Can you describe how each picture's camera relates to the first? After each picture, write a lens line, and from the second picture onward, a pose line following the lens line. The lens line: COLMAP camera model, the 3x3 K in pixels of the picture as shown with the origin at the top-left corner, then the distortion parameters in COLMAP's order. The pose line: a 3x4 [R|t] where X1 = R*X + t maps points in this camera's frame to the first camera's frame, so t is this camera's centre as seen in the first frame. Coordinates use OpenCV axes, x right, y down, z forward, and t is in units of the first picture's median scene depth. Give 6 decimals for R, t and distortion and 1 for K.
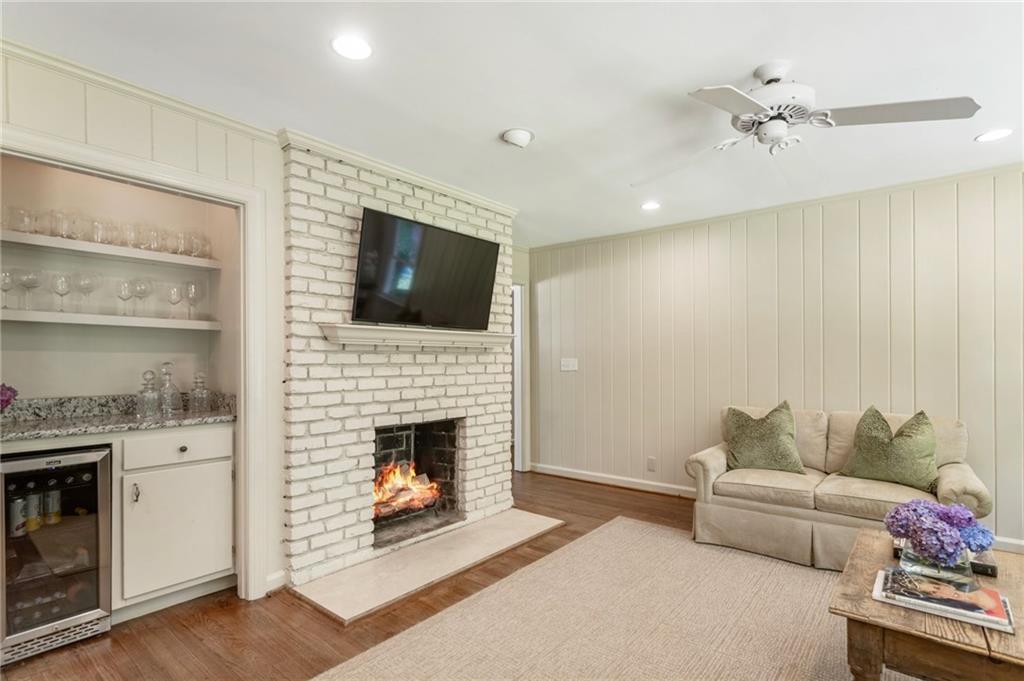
lens RADIAL K [[504.9, 0, 524.7], [0, 504.9, 361.6], [0, 0, 1]] dist [-0.001142, -0.000119]
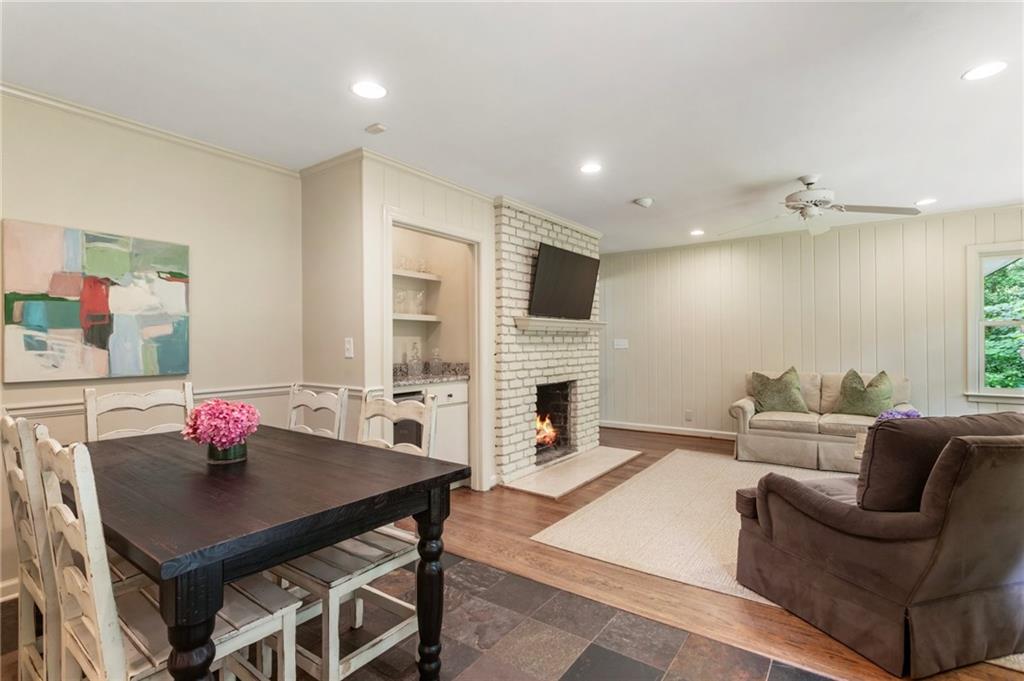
lens RADIAL K [[485.2, 0, 517.6], [0, 485.2, 343.7], [0, 0, 1]] dist [0.001111, 0.000251]
pose [[0.998595, -0.006831, 0.052551, -0.408999], [0.006906, 0.999975, -0.001253, 0.007409], [-0.052541, 0.001614, 0.998617, -0.428677]]
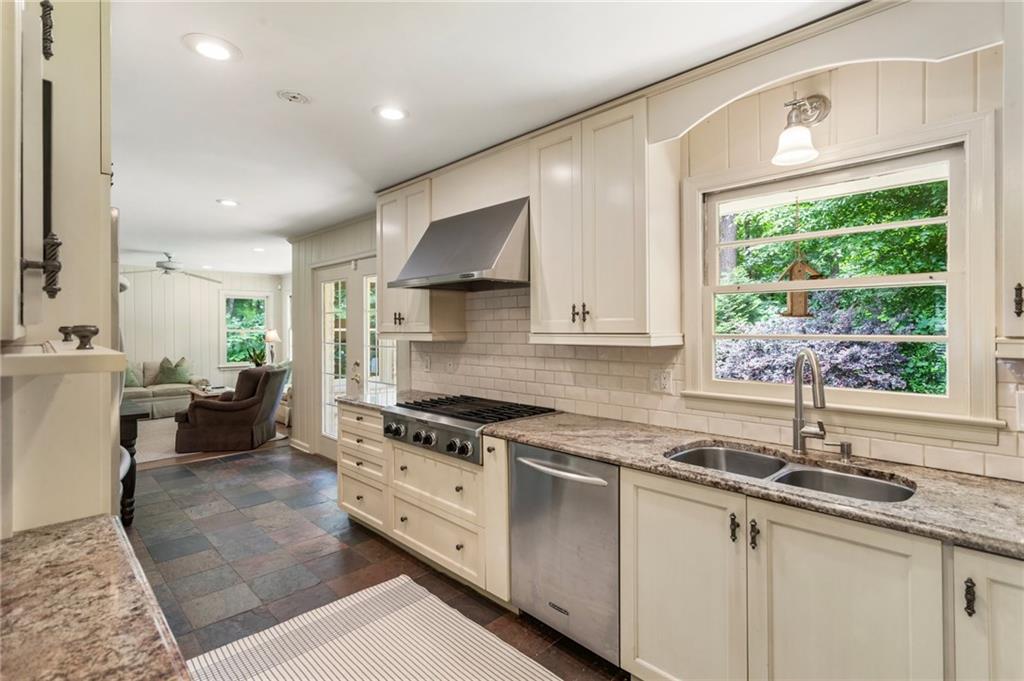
lens RADIAL K [[491.3, 0, 514.4], [0, 491.3, 323.6], [0, 0, 1]] dist [-0.002583, -0.000488]
pose [[0.114181, 0.009479, 0.993415, -1.585546], [0.004022, 0.999942, -0.010004, -0.047339], [-0.993452, 0.005137, 0.114136, -1.045559]]
